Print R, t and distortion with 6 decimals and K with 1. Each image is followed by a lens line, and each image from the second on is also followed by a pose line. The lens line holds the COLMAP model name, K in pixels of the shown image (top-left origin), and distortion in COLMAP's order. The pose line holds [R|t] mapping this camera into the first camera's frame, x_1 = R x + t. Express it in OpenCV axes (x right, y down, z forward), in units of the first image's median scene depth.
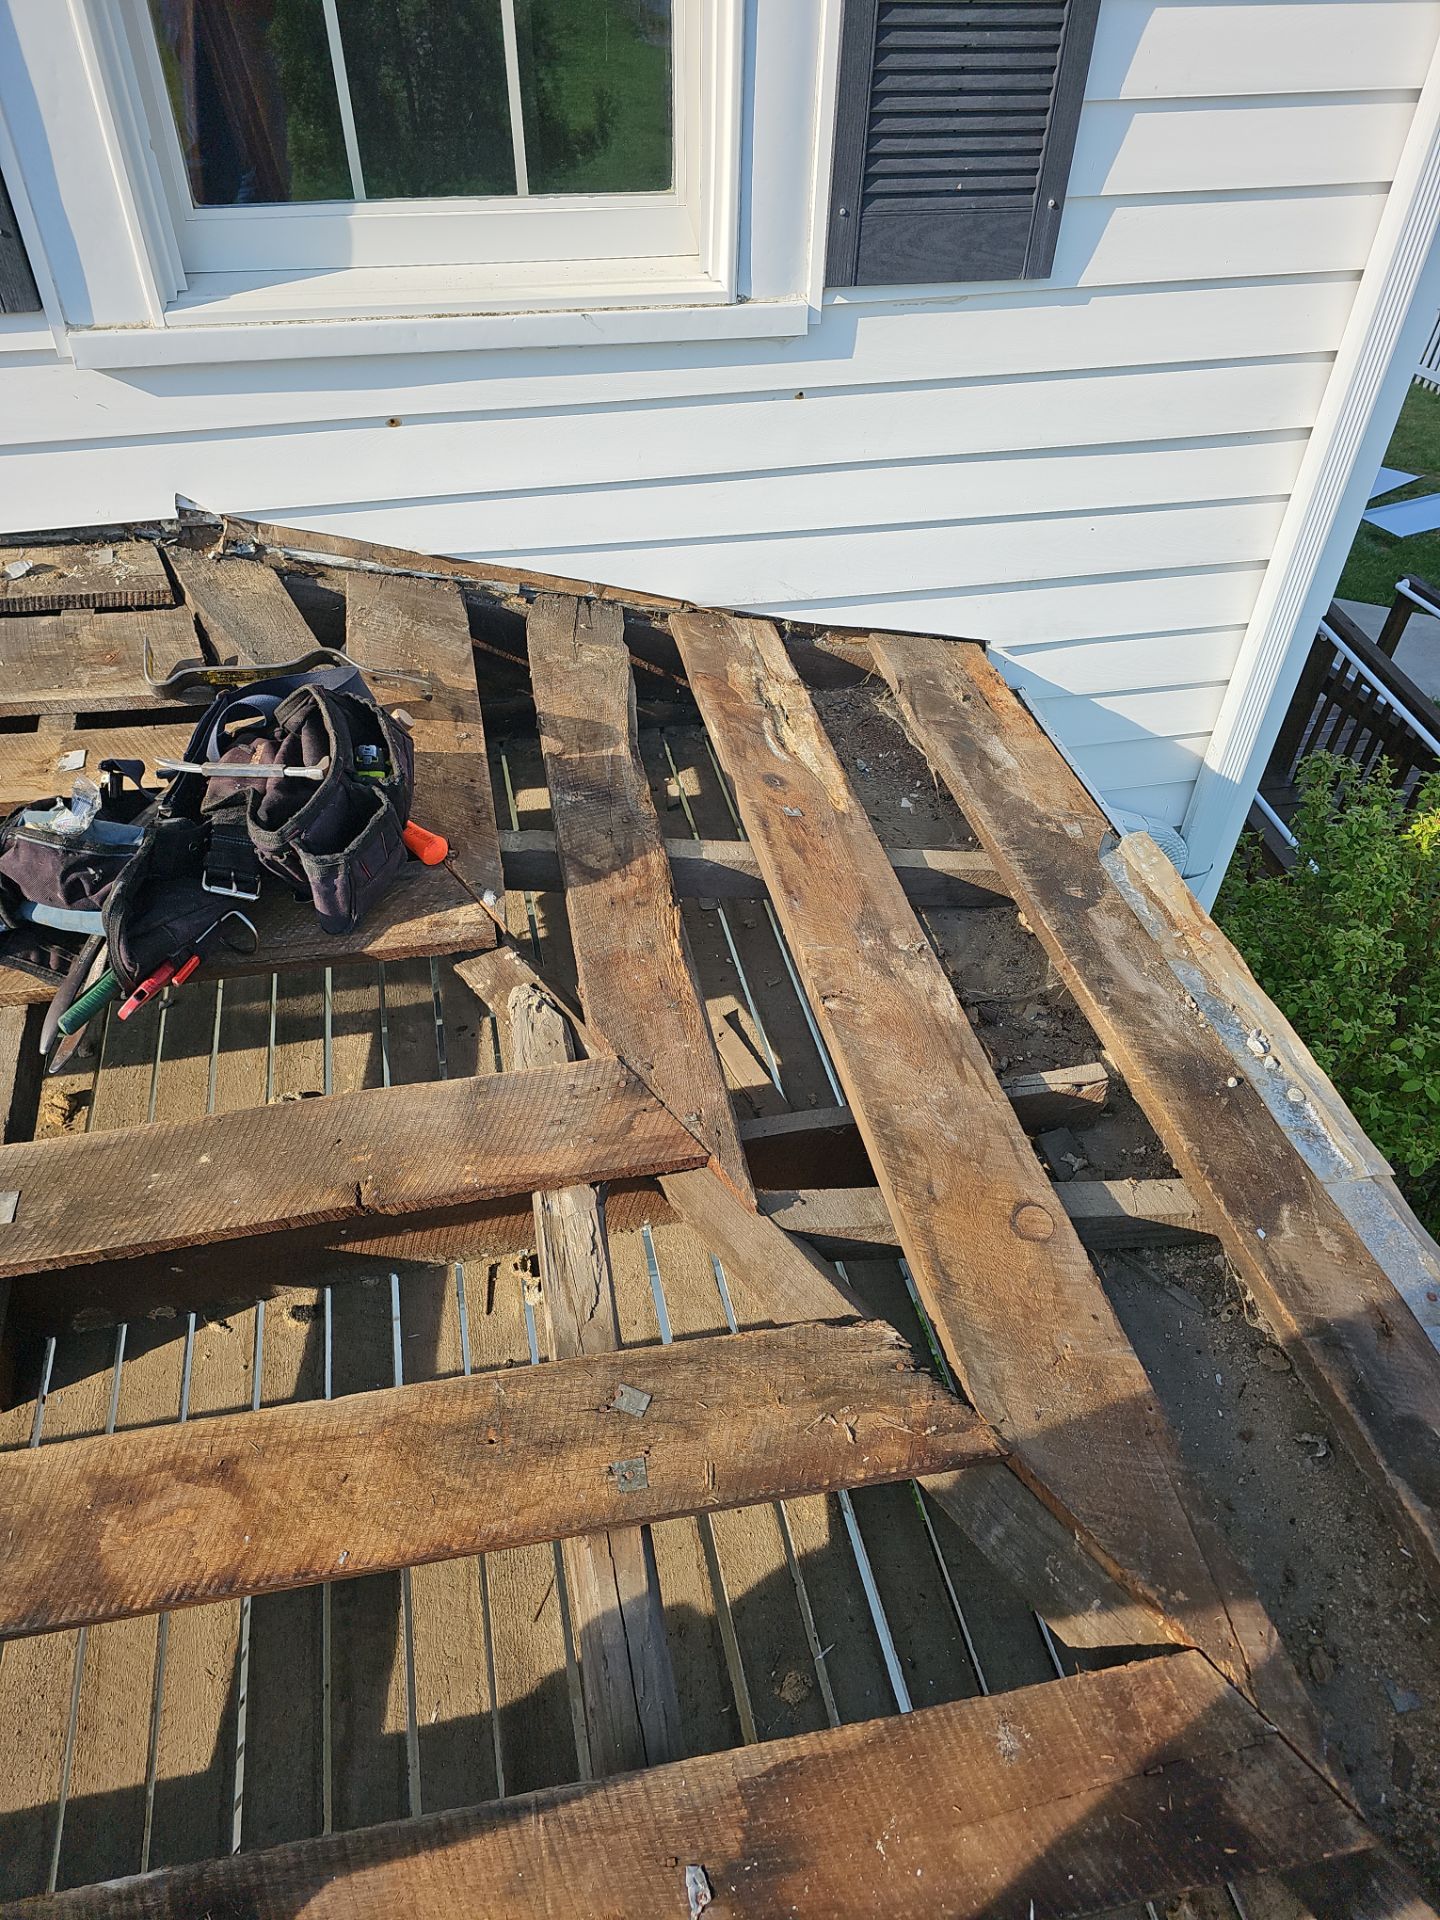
lens RADIAL K [[1296.3, 0, 716.5], [0, 1296.3, 958.4], [0, 0, 1]] dist [0.039914, -0.030400]
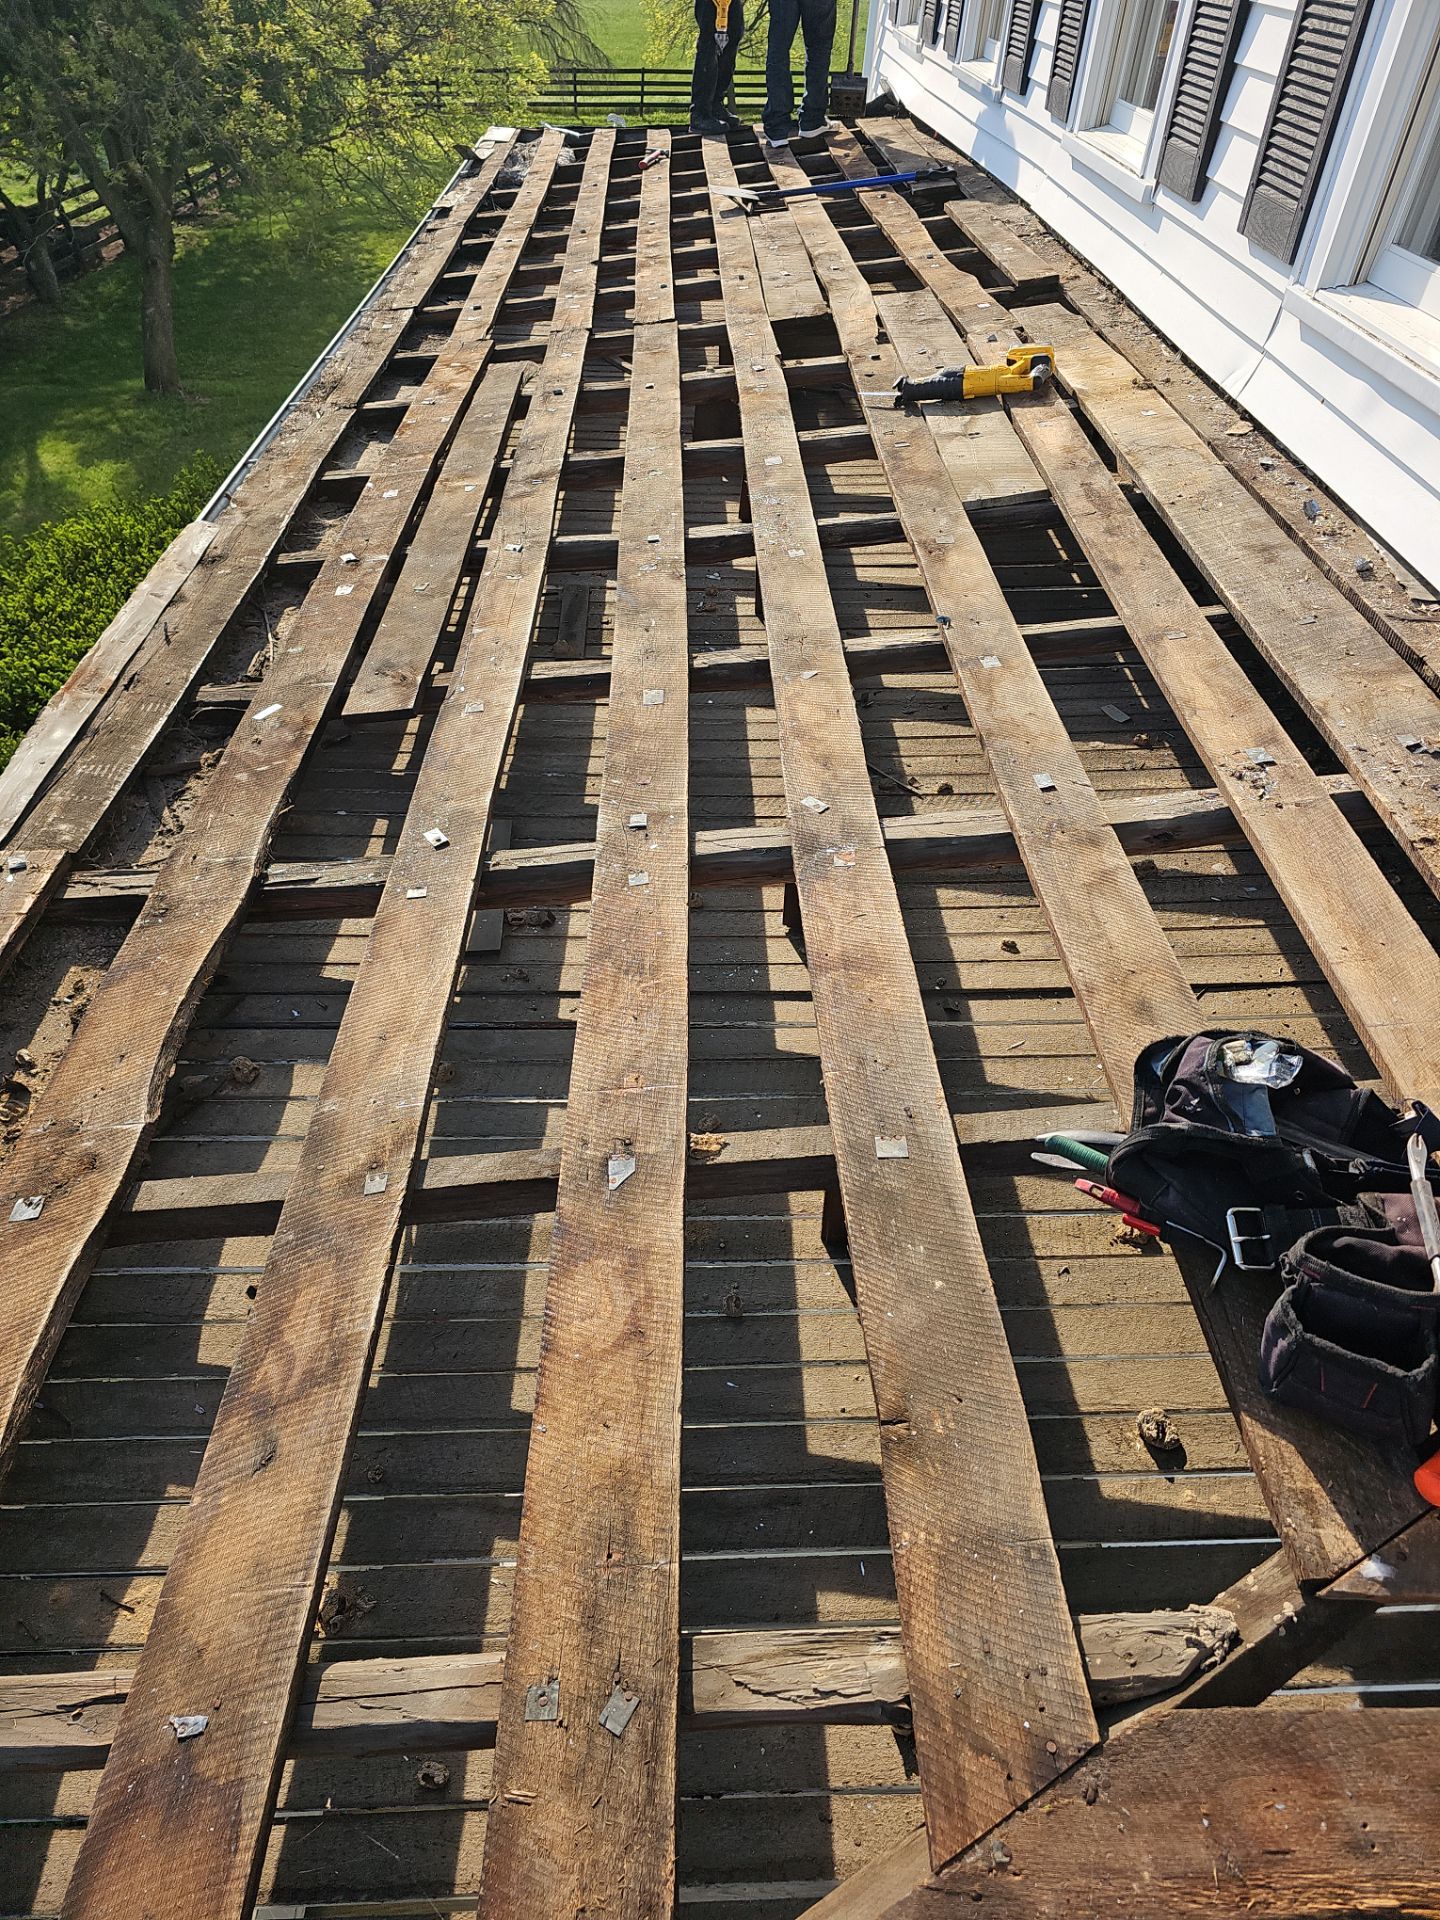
lens RADIAL K [[1204.9, 0, 719.8], [0, 1204.9, 959.7], [0, 0, 1]] dist [-0.002102, -0.001216]
pose [[-0.174983, 0.615699, -0.768307, 0.201560], [-0.693106, 0.477196, 0.540267, -0.340849], [0.699275, 0.627056, 0.343243, 0.355860]]
